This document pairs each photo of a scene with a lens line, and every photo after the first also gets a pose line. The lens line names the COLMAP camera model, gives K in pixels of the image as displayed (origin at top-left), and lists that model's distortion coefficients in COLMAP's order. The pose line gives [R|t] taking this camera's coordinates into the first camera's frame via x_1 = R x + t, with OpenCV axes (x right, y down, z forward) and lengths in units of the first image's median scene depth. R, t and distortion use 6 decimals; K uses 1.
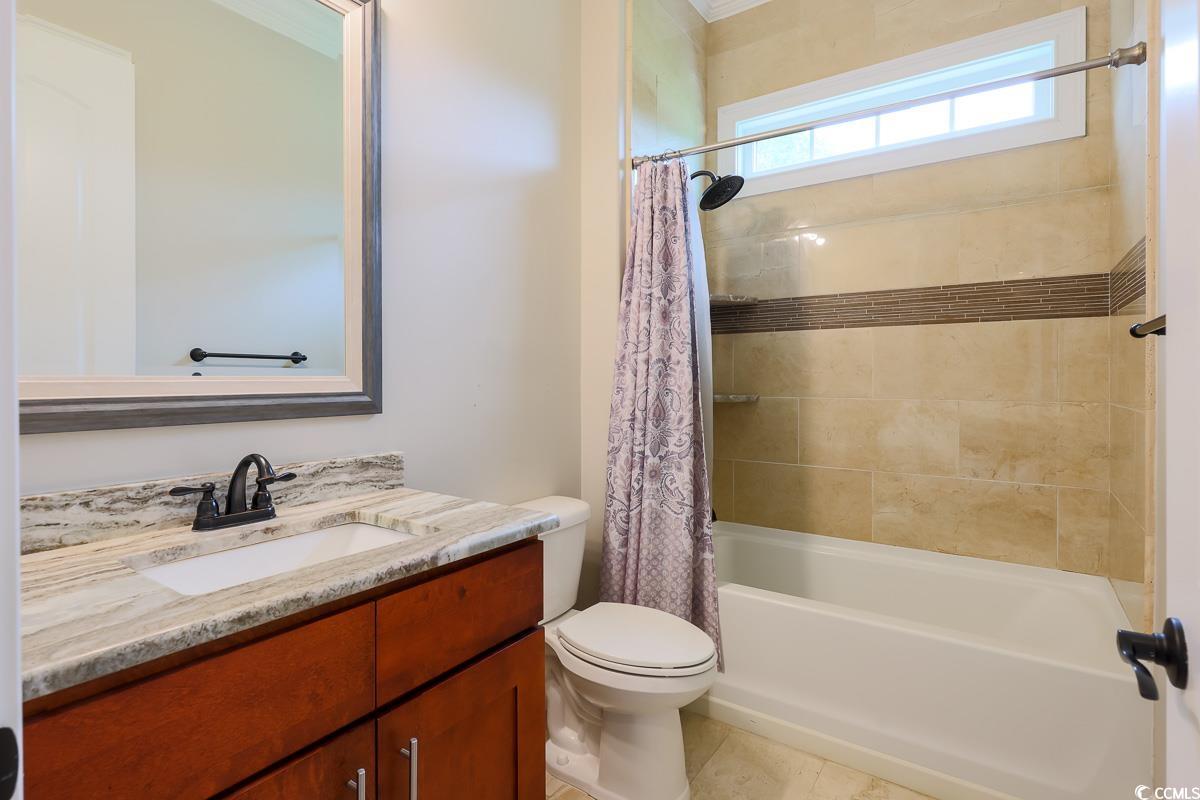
lens RADIAL K [[595.5, 0, 586.8], [0, 595.5, 379.1], [0, 0, 1]] dist [-0.001108, 0.000595]
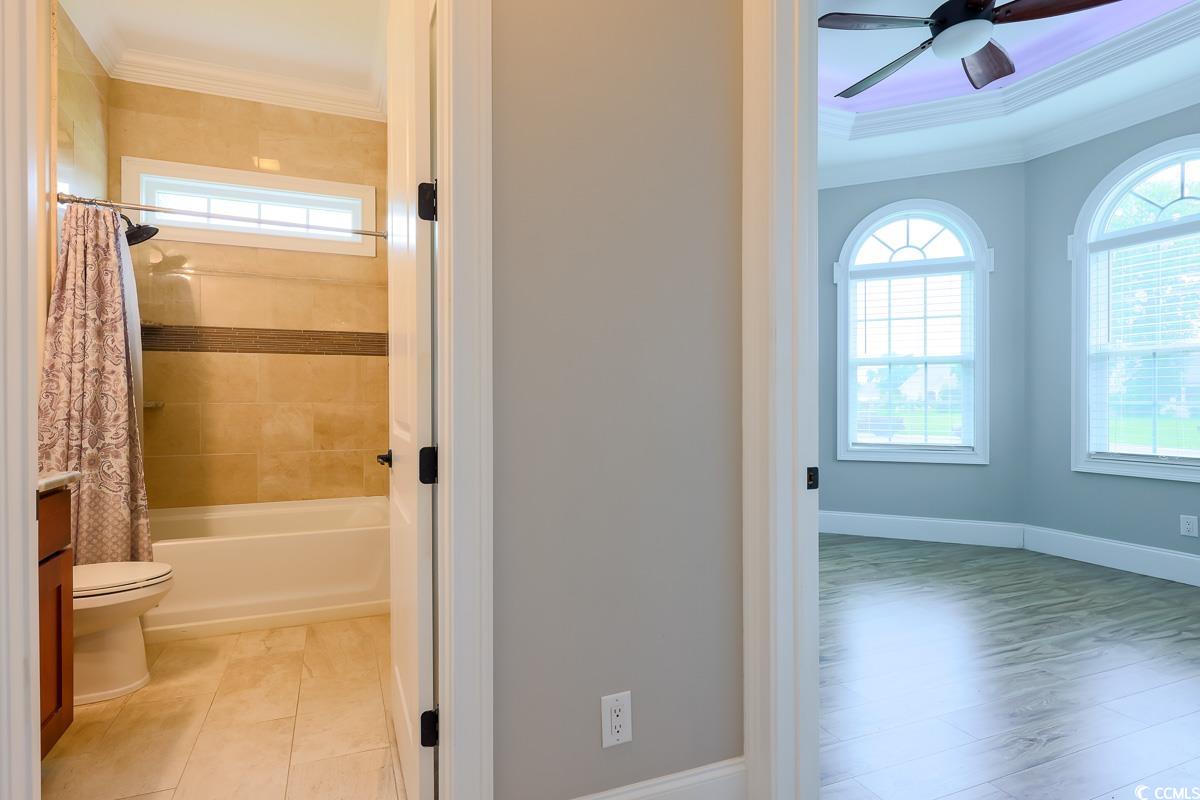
lens RADIAL K [[595.5, 0, 553.6], [0, 595.5, 400.8], [0, 0, 1]] dist [-0.001108, 0.000595]
pose [[0.562065, -0.003233, 0.827087, -0.359625], [0.005235, 0.999986, 0.000351, 0.036480], [-0.827077, 0.004132, 0.562074, -0.466460]]
